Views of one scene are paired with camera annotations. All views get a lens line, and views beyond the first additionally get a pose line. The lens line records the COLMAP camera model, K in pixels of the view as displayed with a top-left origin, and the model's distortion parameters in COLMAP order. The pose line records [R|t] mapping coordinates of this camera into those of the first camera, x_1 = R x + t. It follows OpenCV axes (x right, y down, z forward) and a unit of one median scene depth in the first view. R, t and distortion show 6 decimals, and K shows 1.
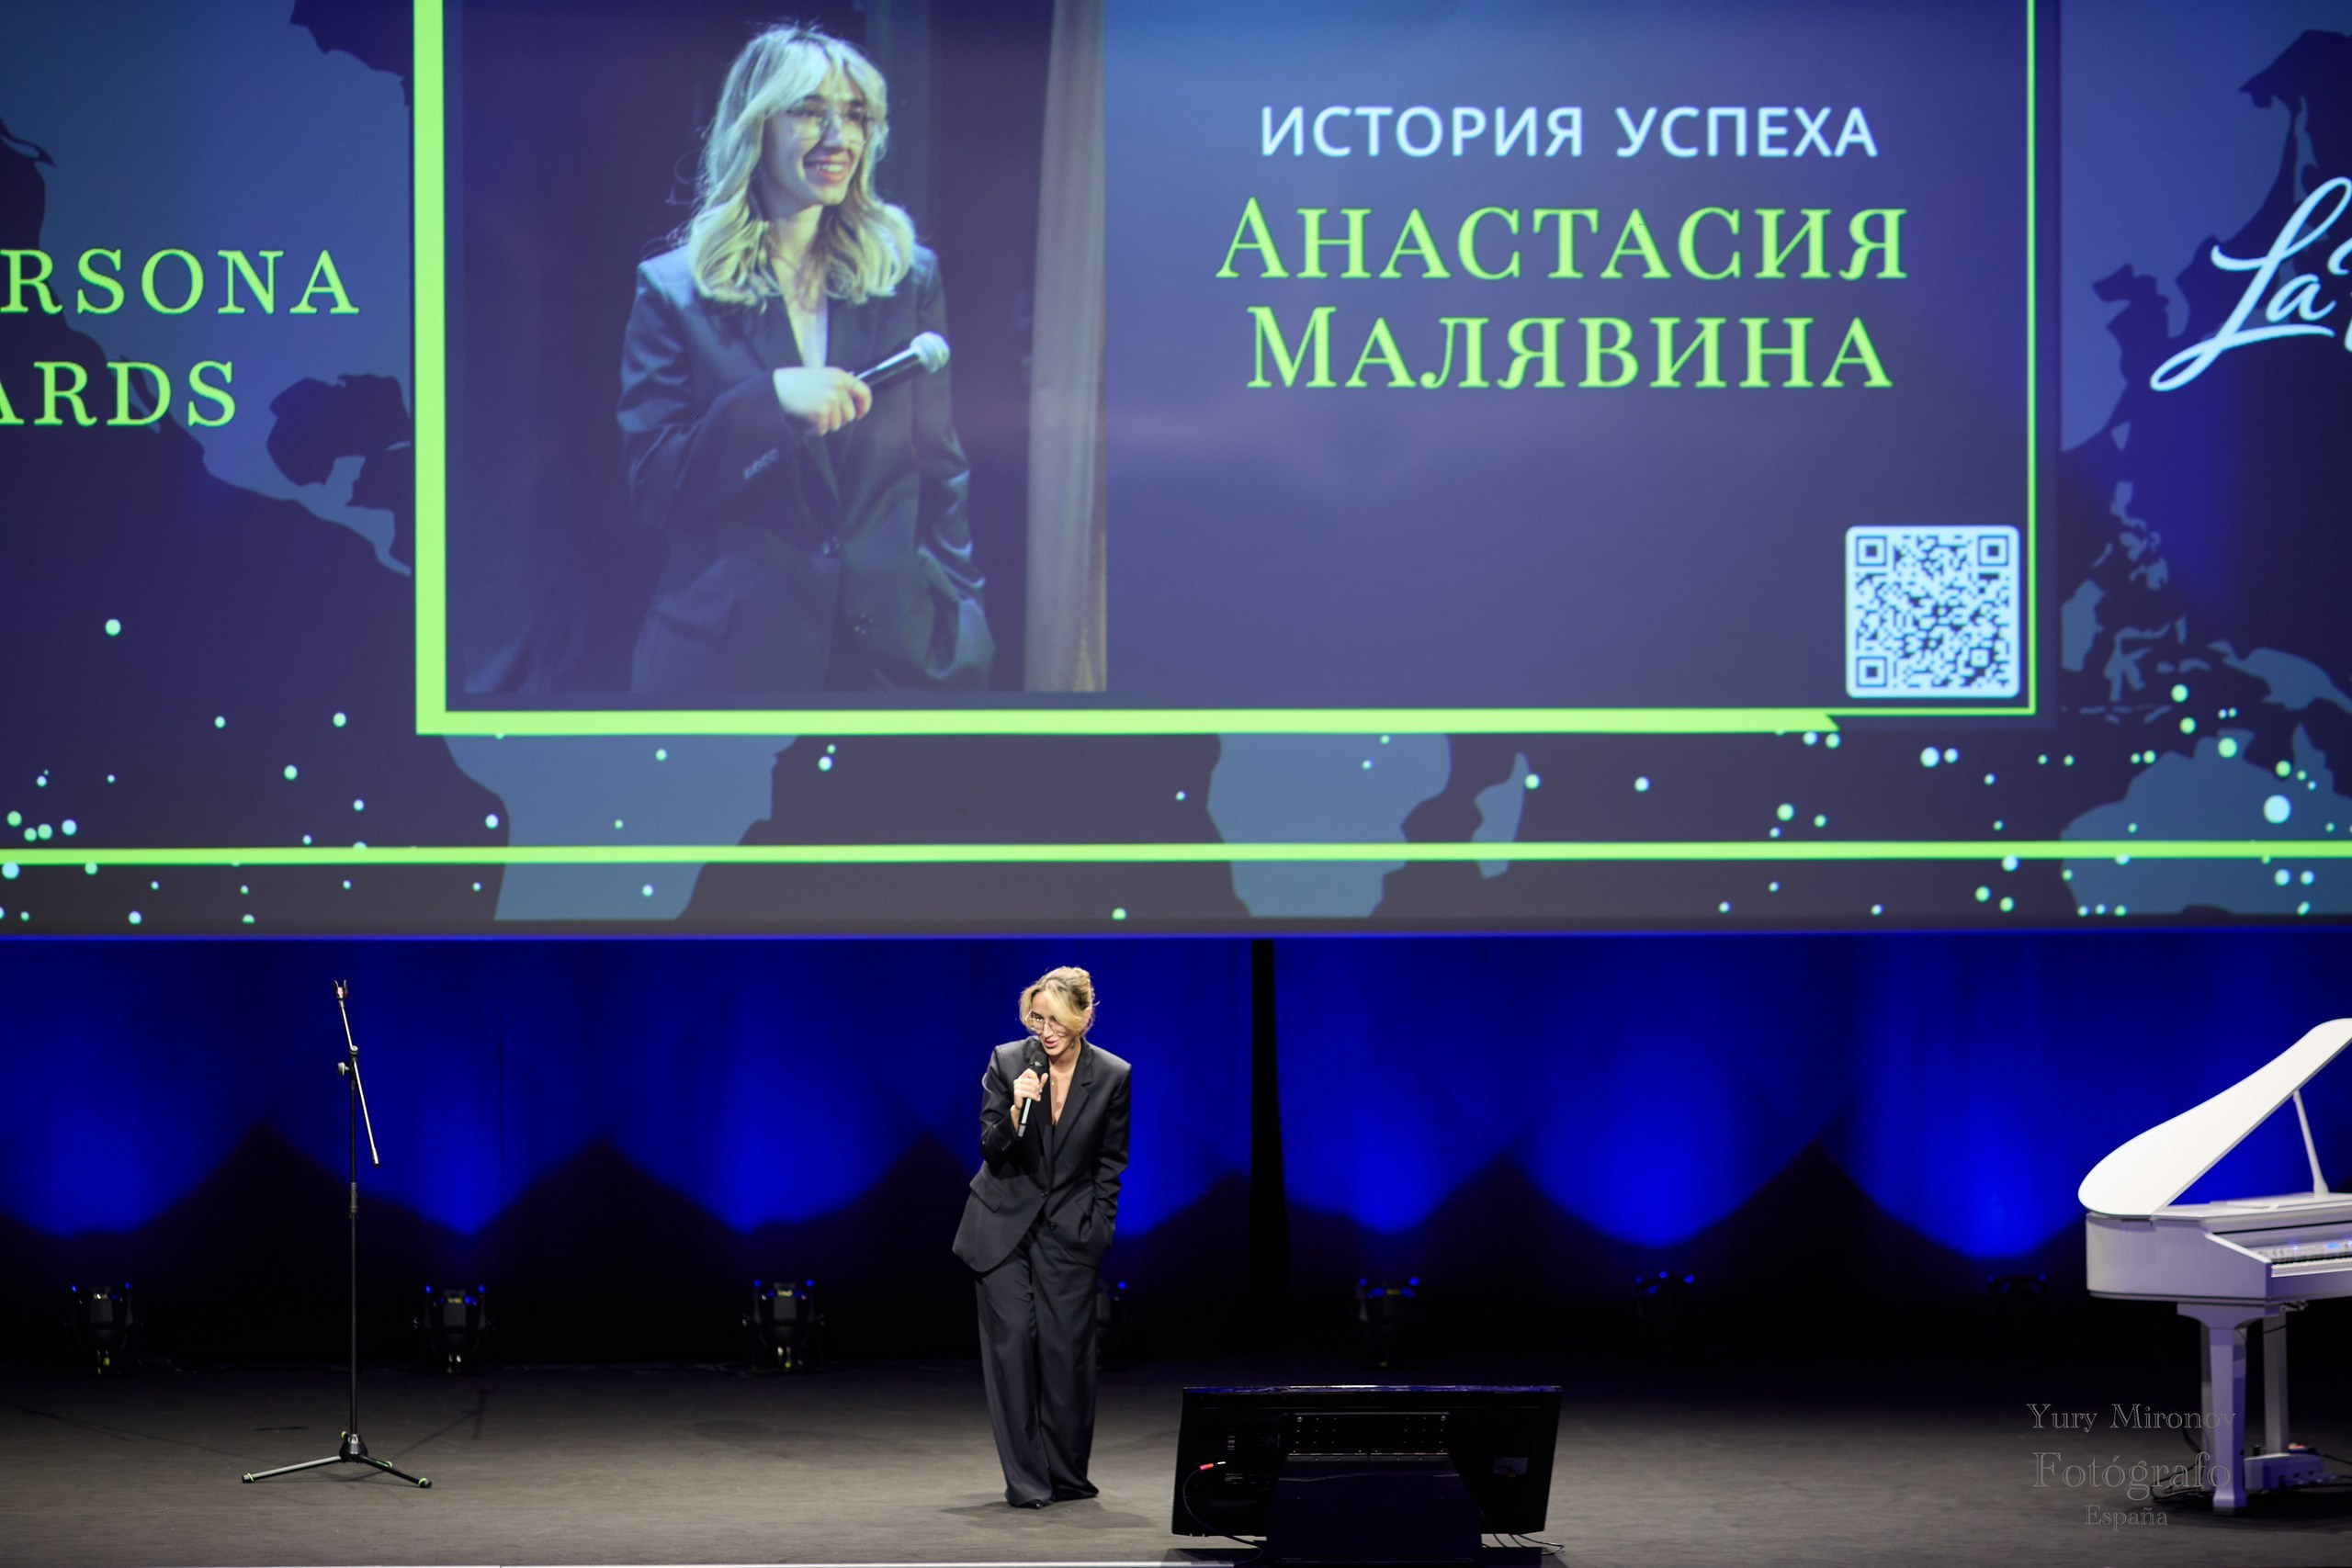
lens RADIAL K [[8767.2, 0, 1157.6], [0, 8767.2, 816.2], [0, 0, 1]] dist [0.262709, -2.744826]
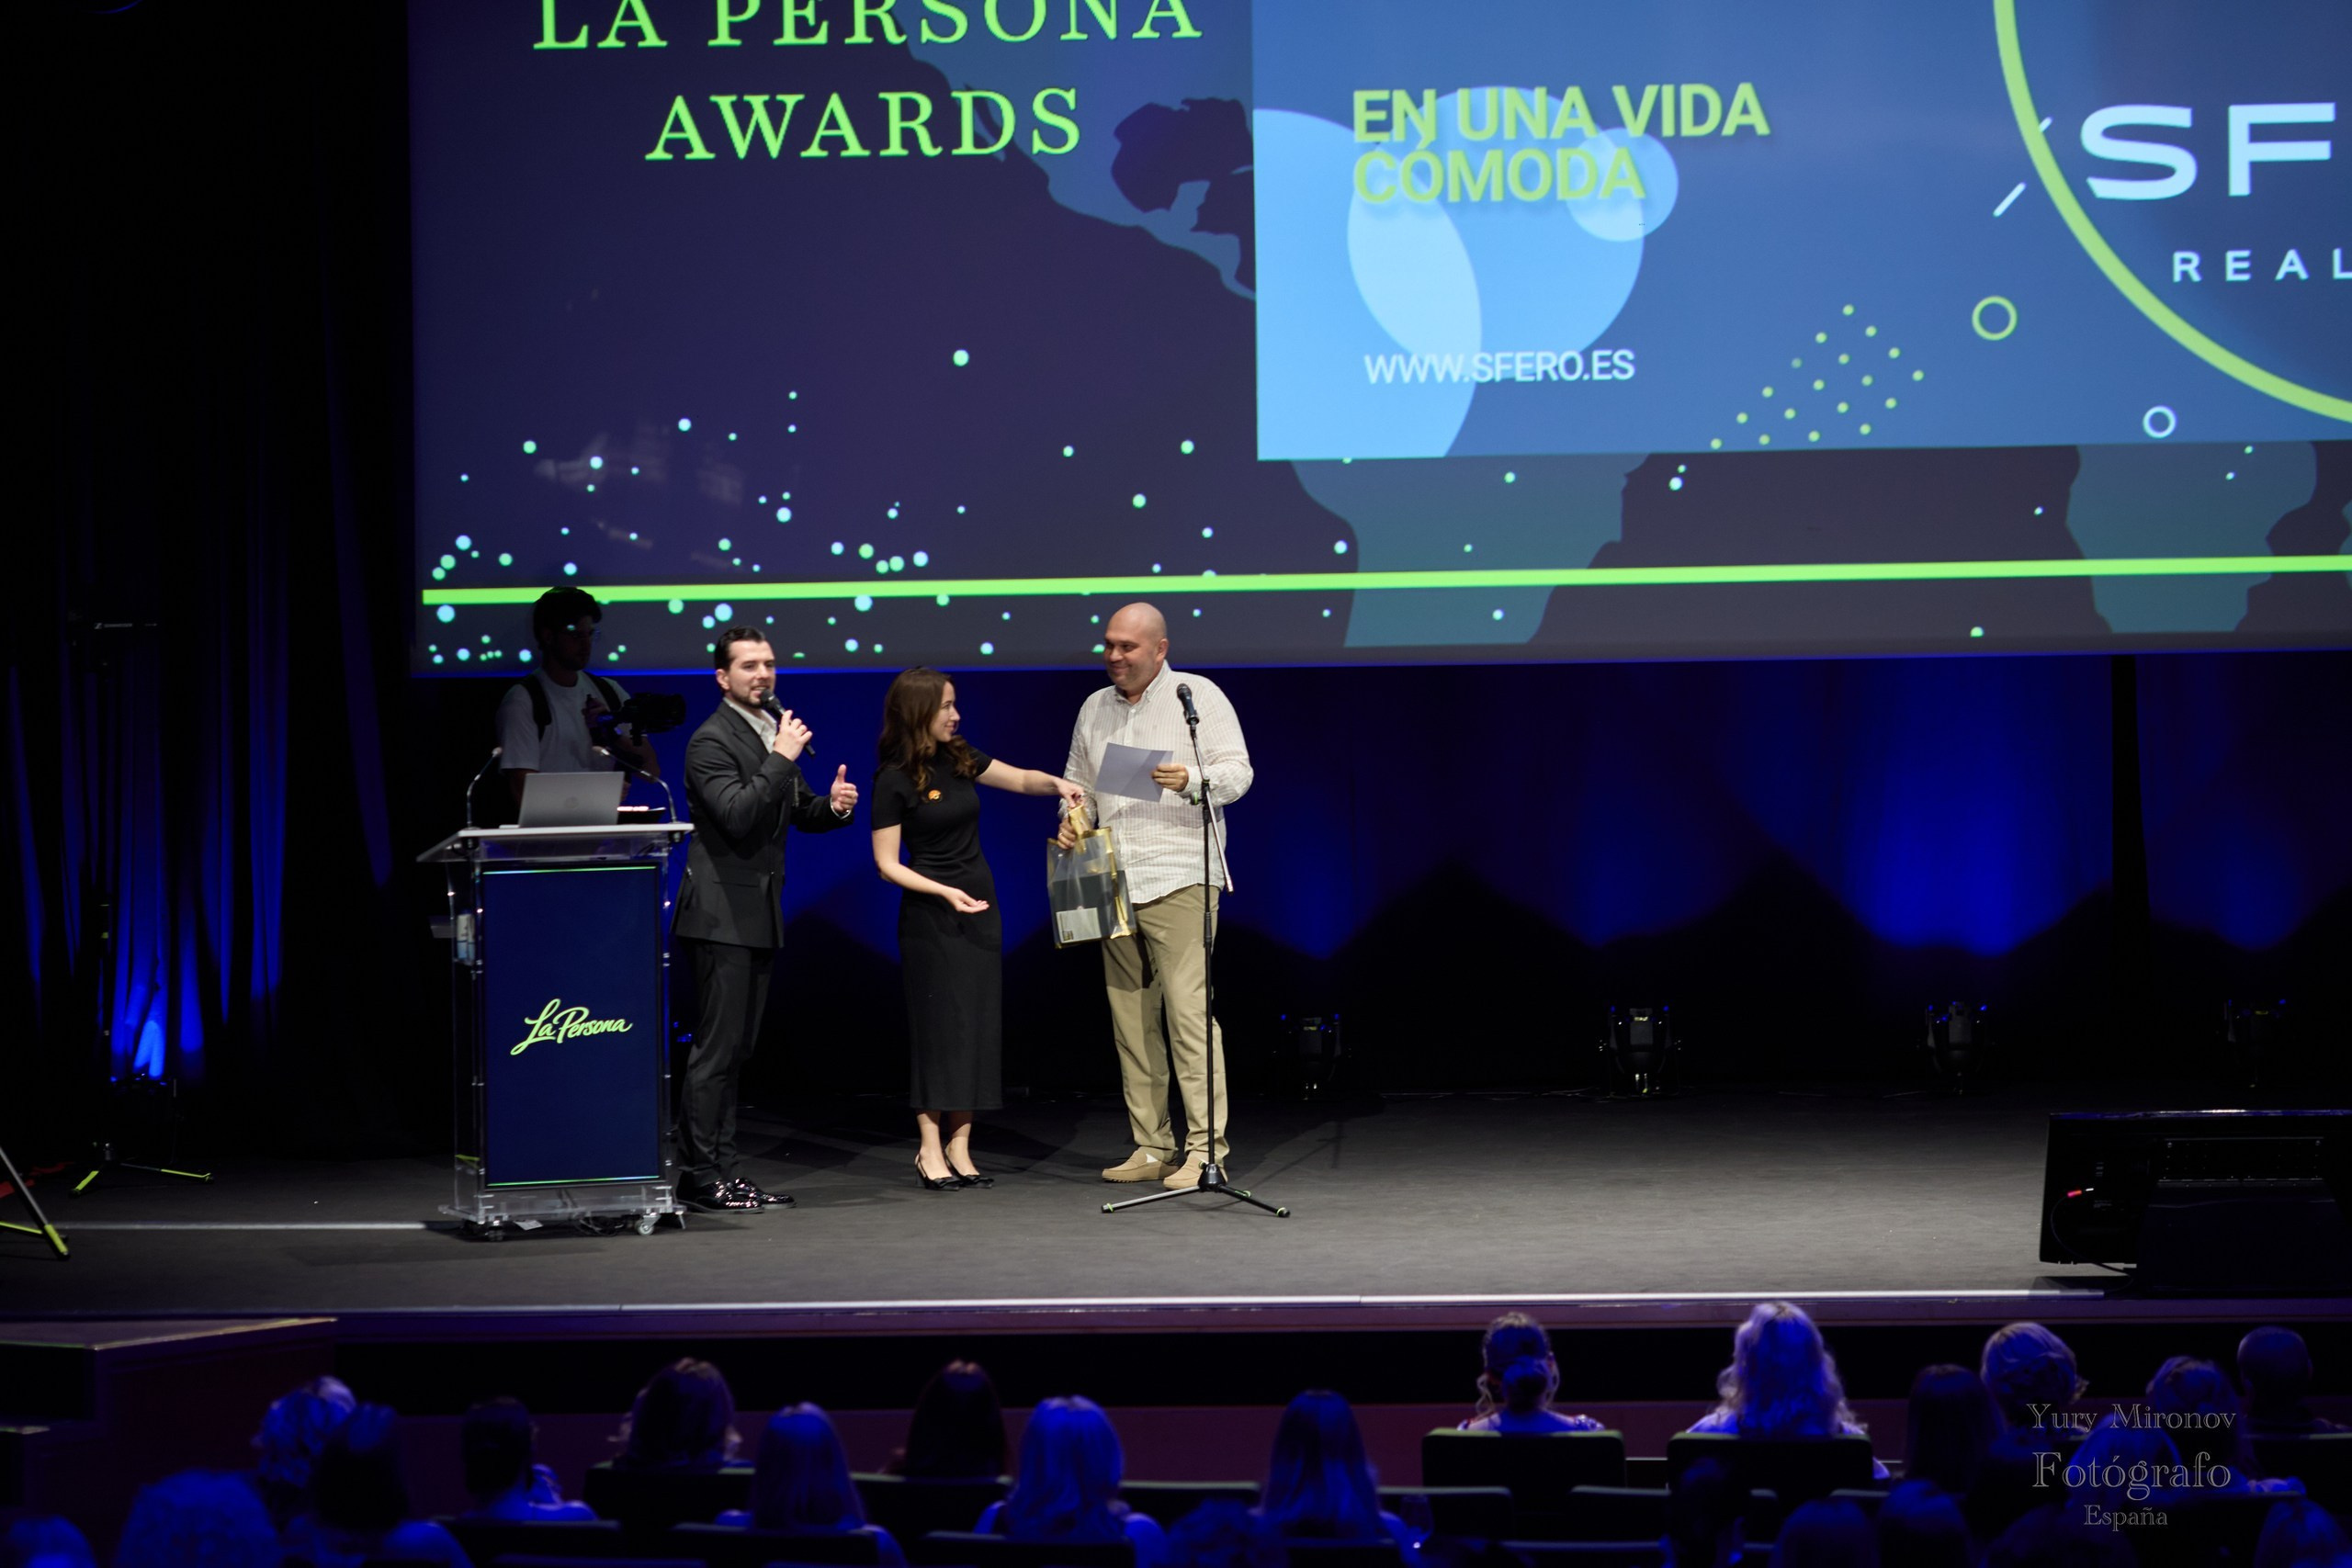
lens RADIAL K [[8753.1, 0, 1167.1], [0, 8753.1, 835.4], [0, 0, 1]] dist [0.177409, 0.835764]
pose [[0.995365, -0.010611, -0.095587, -0.000988], [0.013875, 0.999341, 0.033546, -0.000328], [0.095168, -0.034717, 0.994856, 0.011194]]
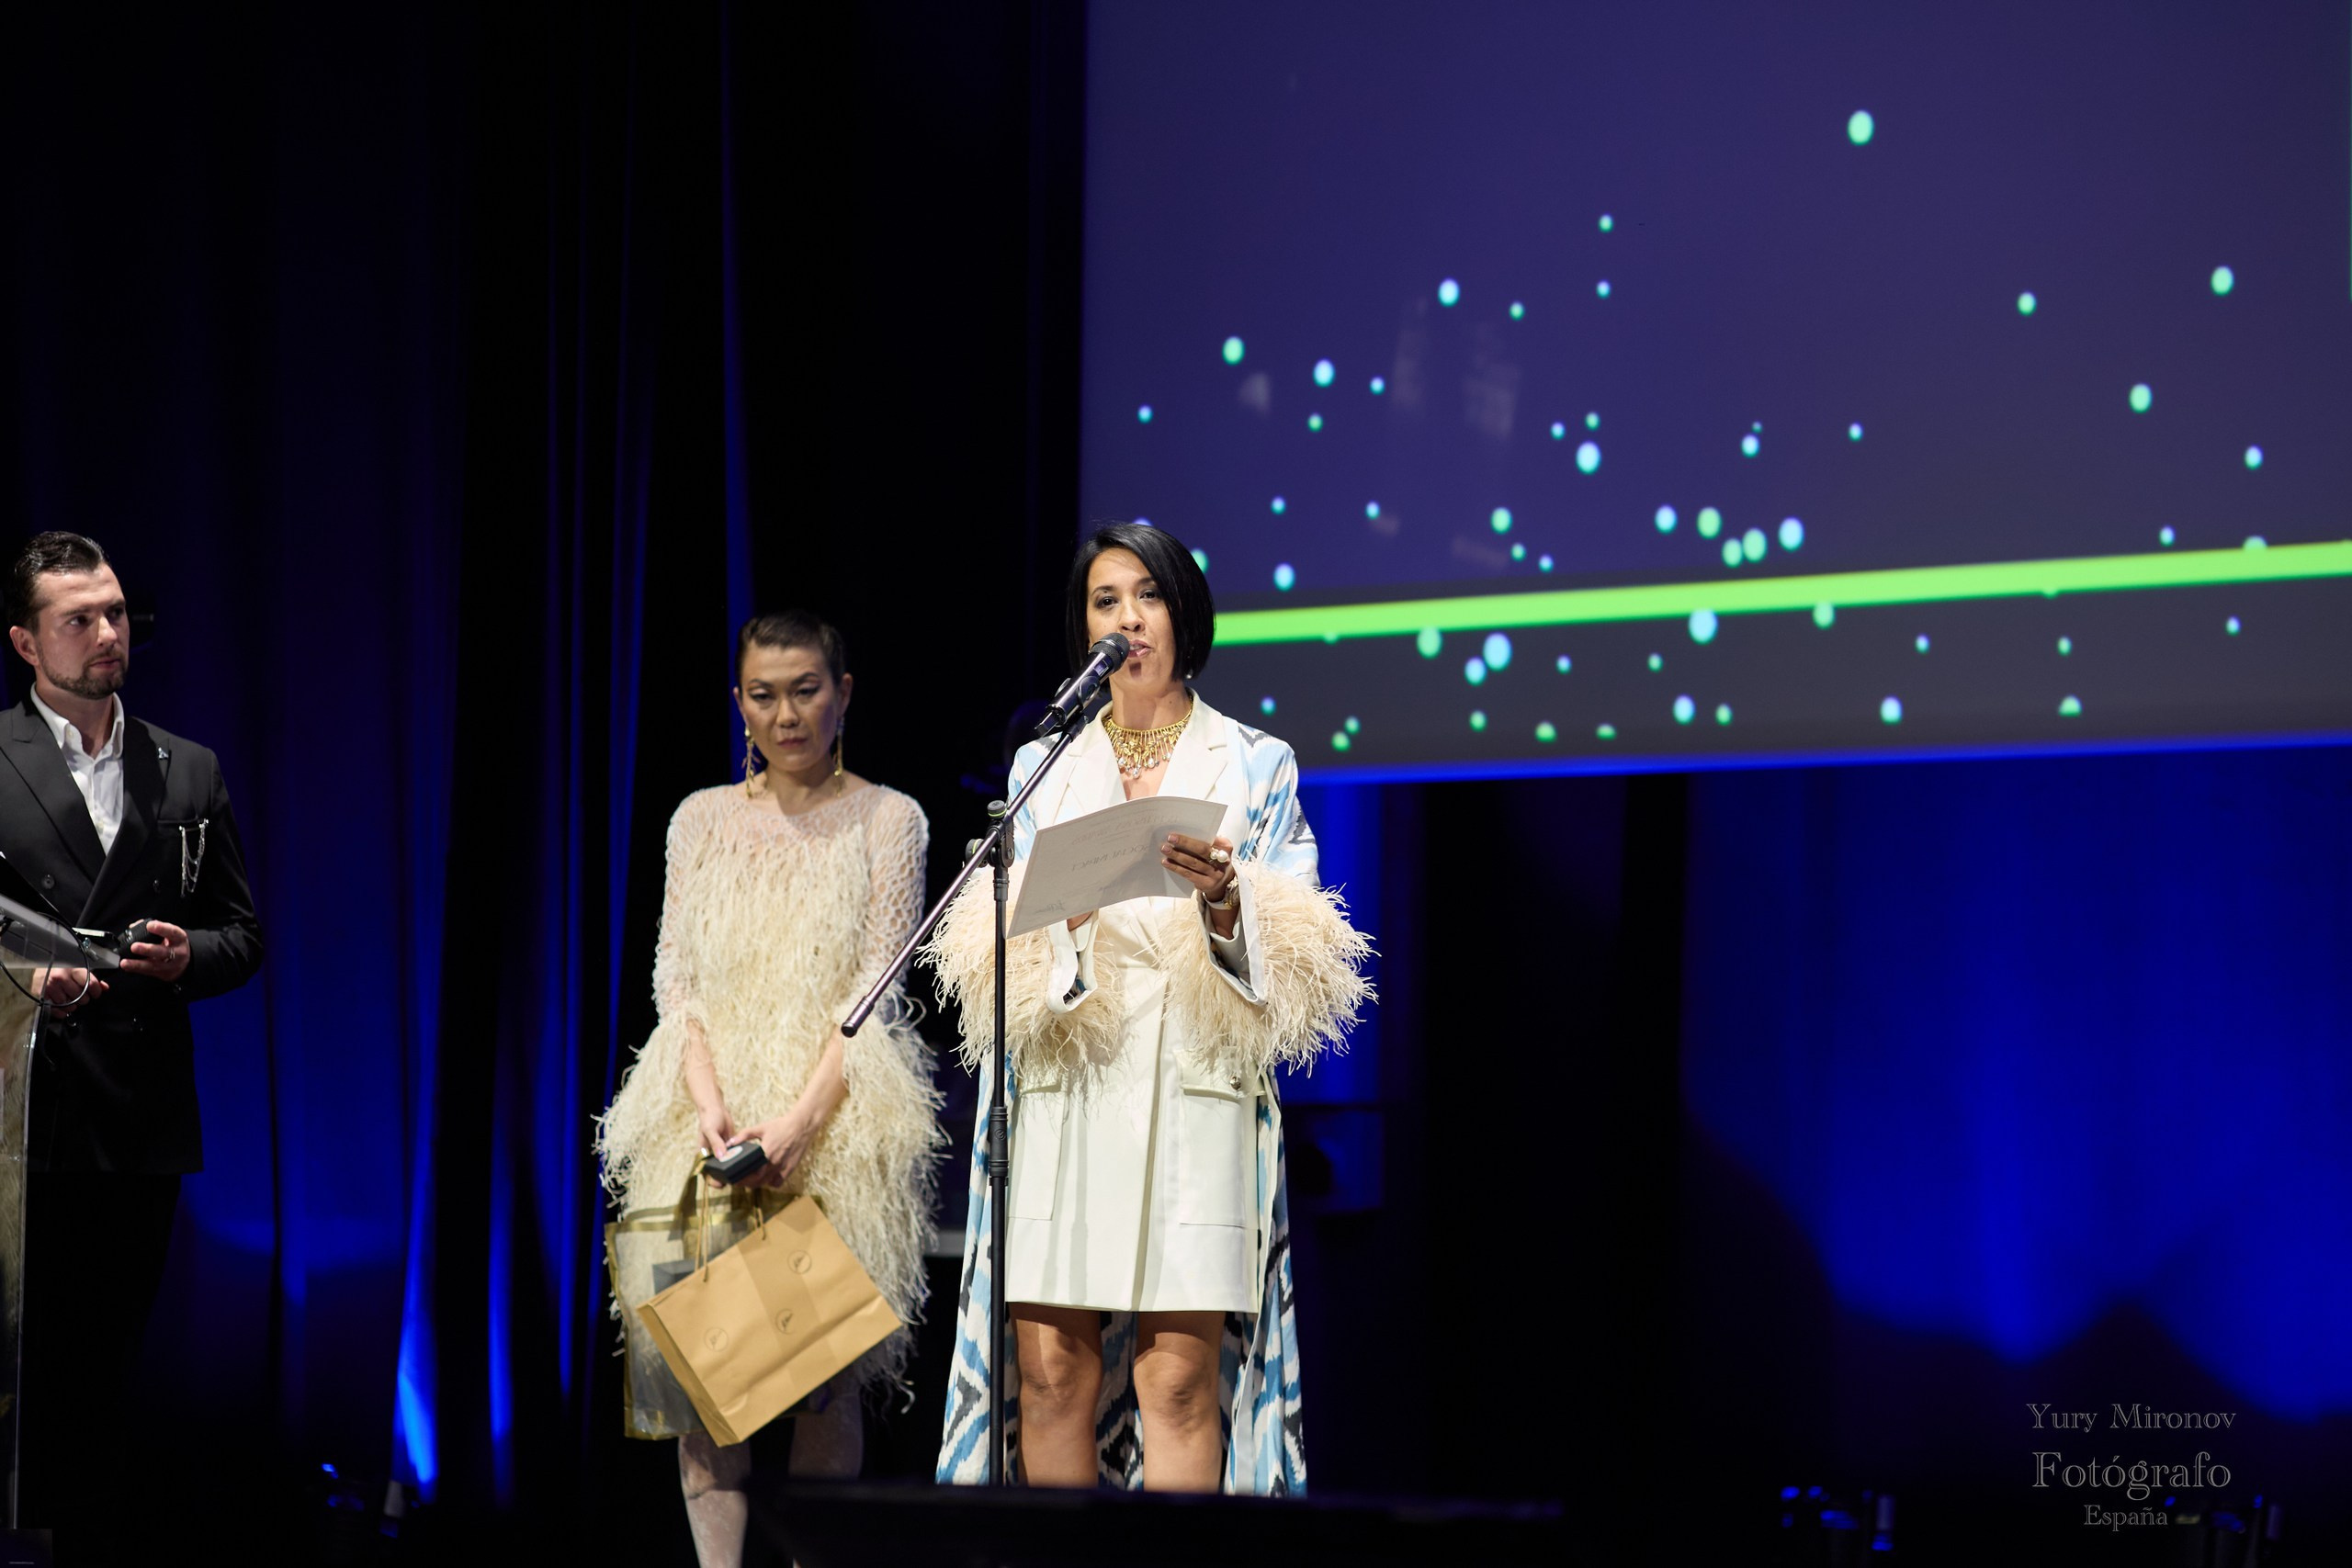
lens RADIAL K [[8767.2, 0, 1157.6], [0, 8767.2, 816.2], [0, 0, 1]] dist [0.262709, -2.744826]
pose [[0.659590, -0.030692, -0.750998, 0.225446], [-0.028385, 0.997436, -0.065694, 0.050777], [0.751089, 0.064648, 0.657028, 0.643484]]
